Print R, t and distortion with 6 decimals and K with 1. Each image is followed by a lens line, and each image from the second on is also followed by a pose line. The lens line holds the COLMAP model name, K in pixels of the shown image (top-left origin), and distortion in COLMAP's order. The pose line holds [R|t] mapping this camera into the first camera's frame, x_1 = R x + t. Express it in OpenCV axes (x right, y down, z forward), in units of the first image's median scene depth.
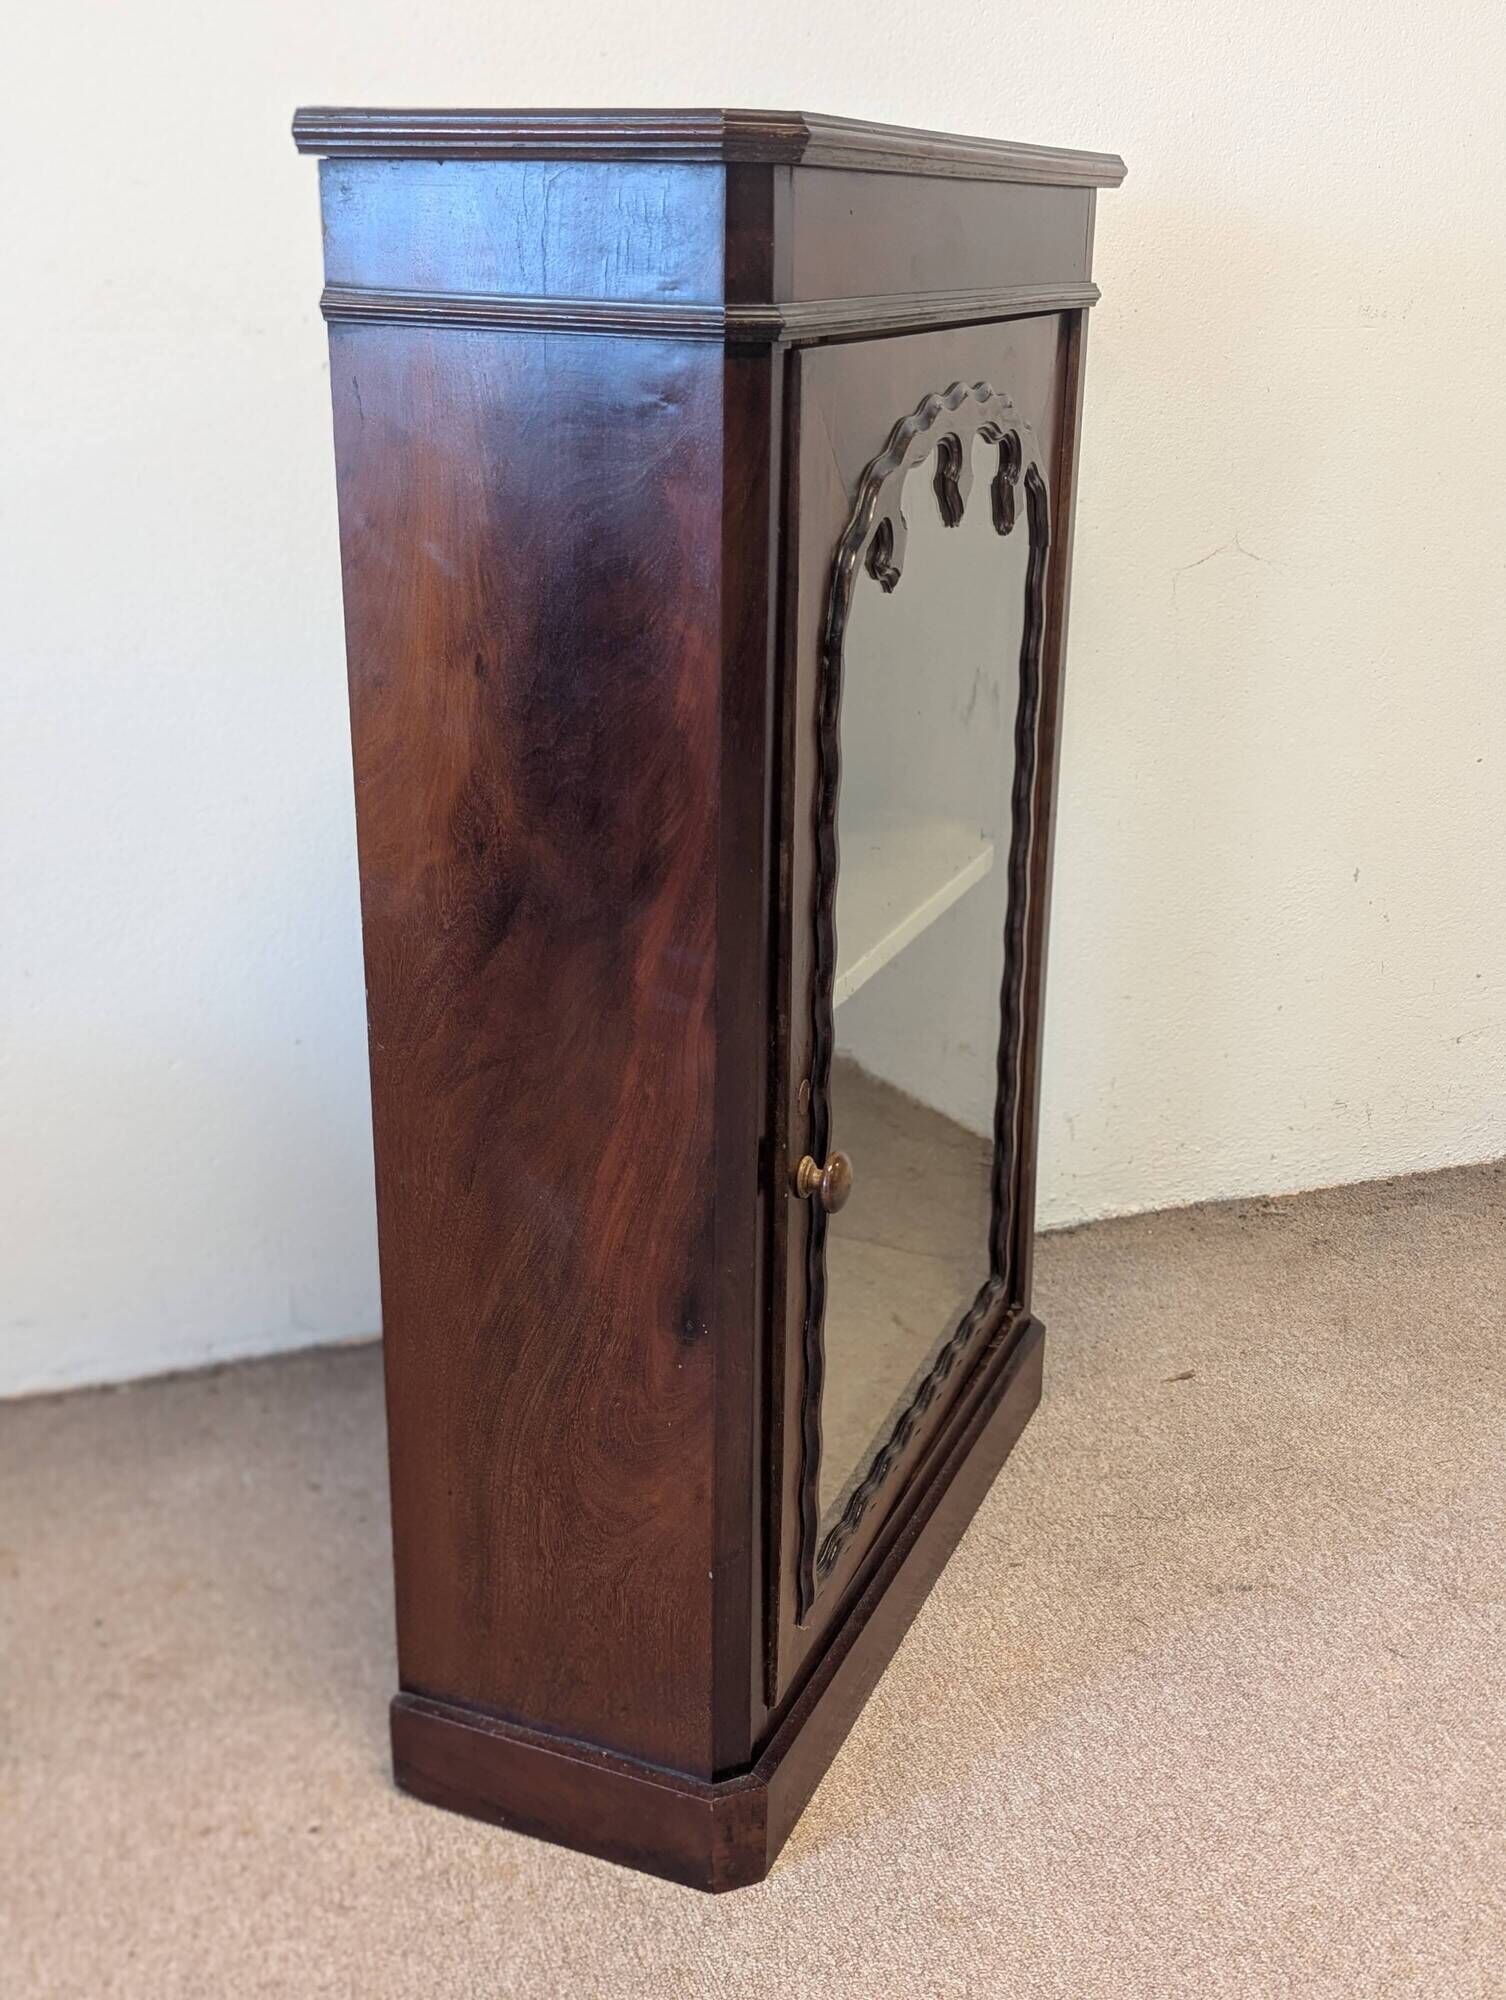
lens RADIAL K [[2171.7, 0, 772.2], [0, 2171.7, 994.5], [0, 0, 1]] dist [0.032893, 0.000000]
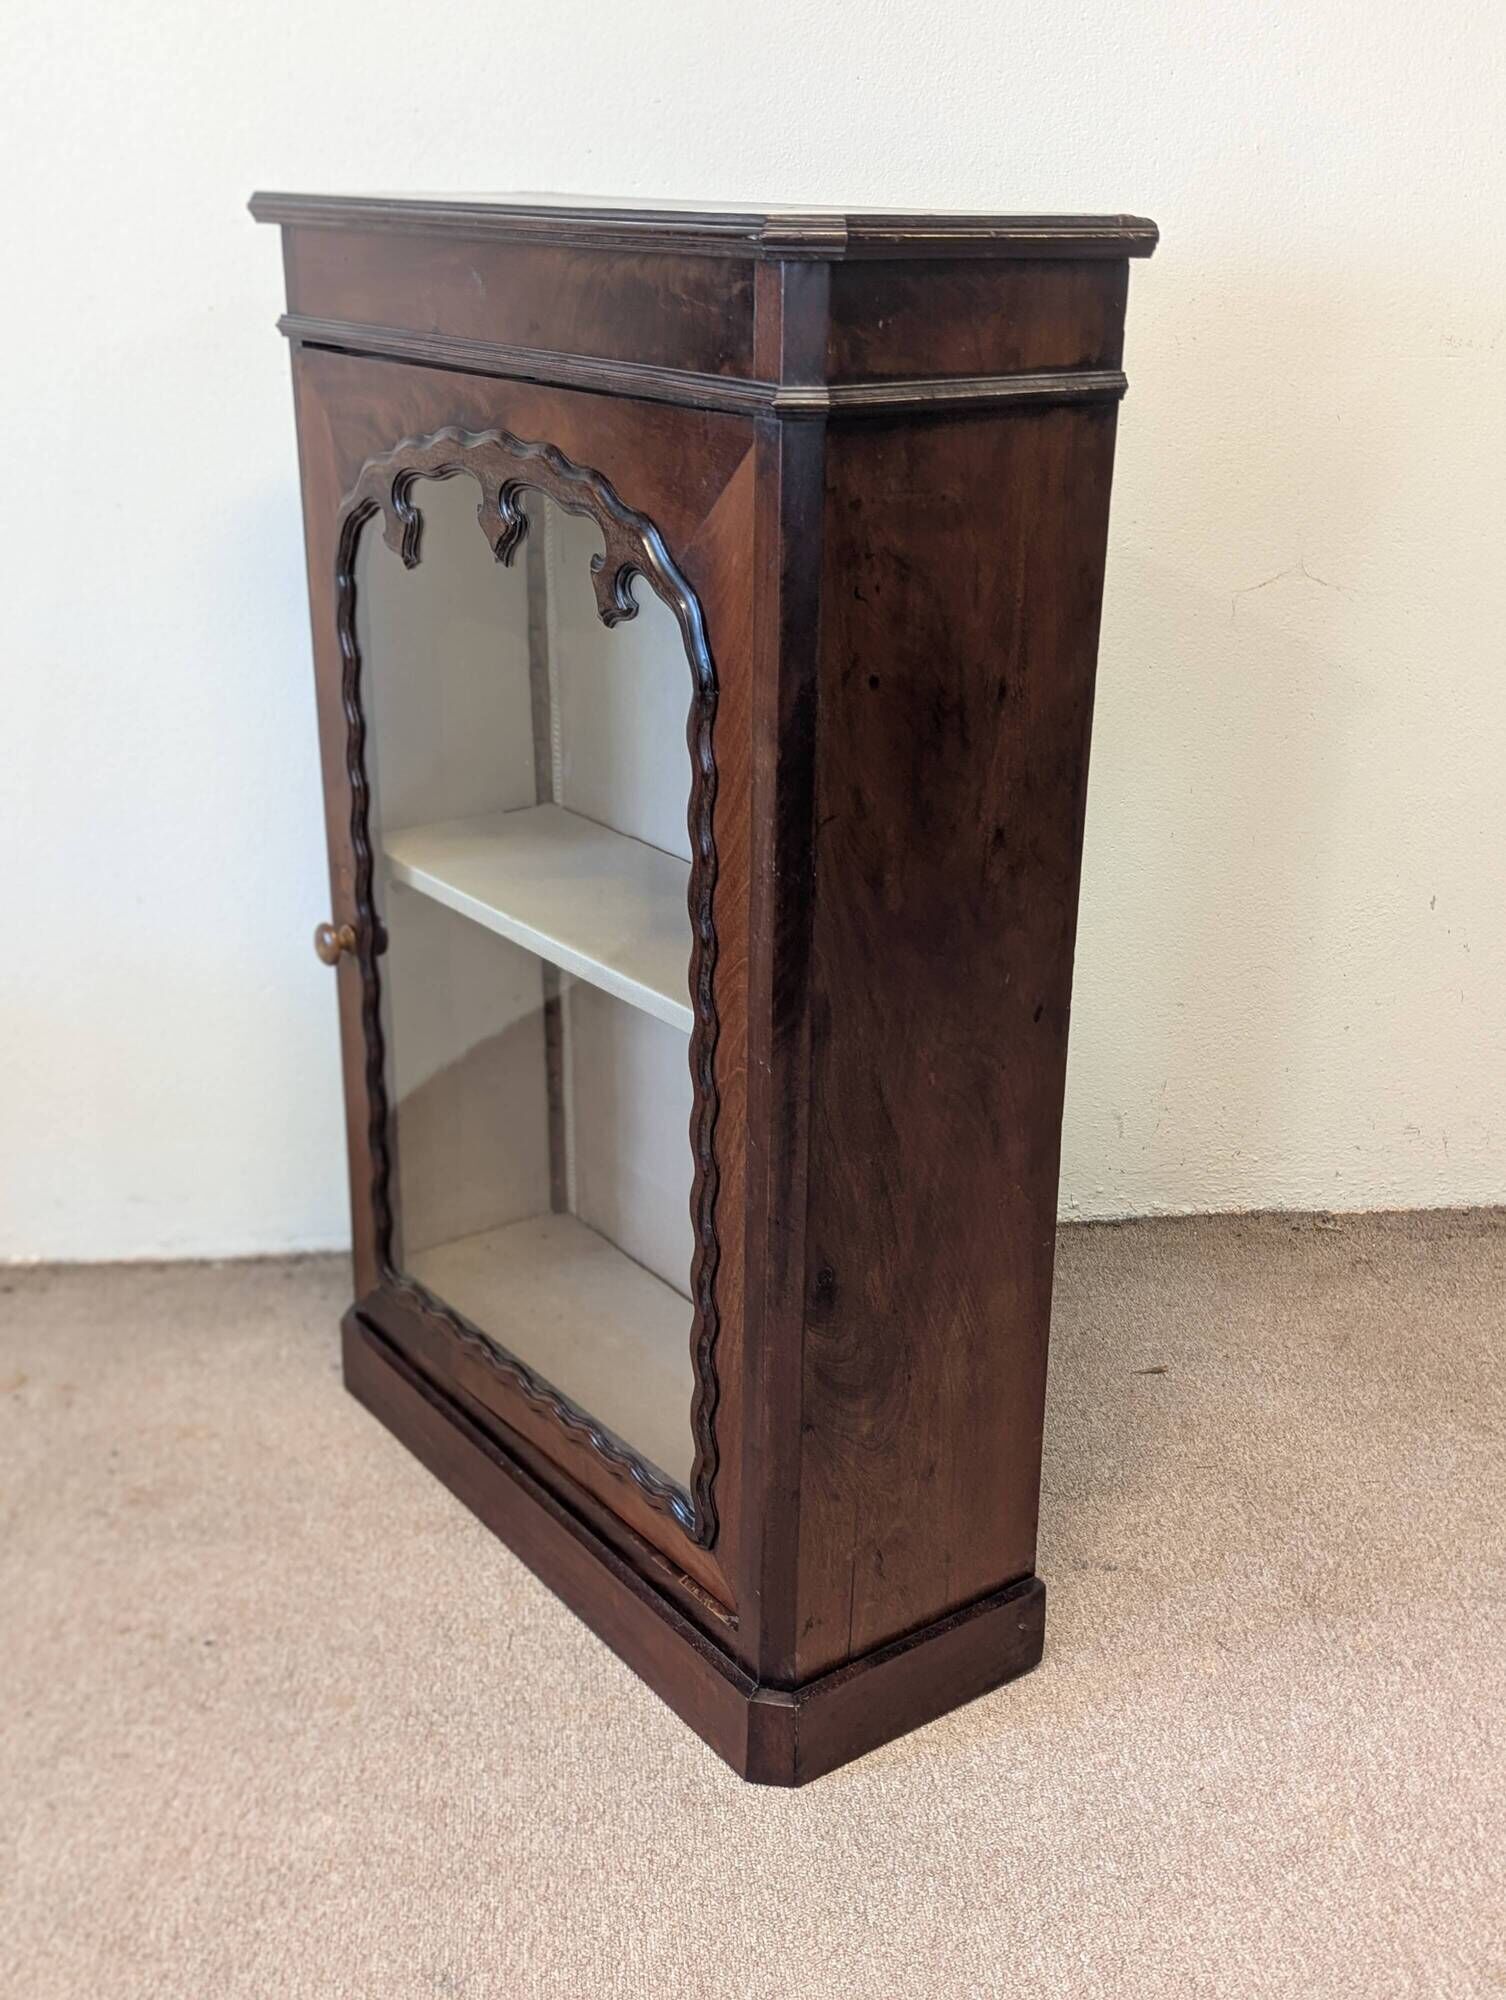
lens RADIAL K [[2171.7, 0, 779.6], [0, 2171.7, 1030.1], [0, 0, 1]] dist [0.032893, 0.000000]
pose [[0.970367, 0.090165, -0.224185, 0.271558], [-0.082106, 0.995605, 0.045037, -0.022412], [0.227260, -0.025296, 0.973505, -0.059896]]
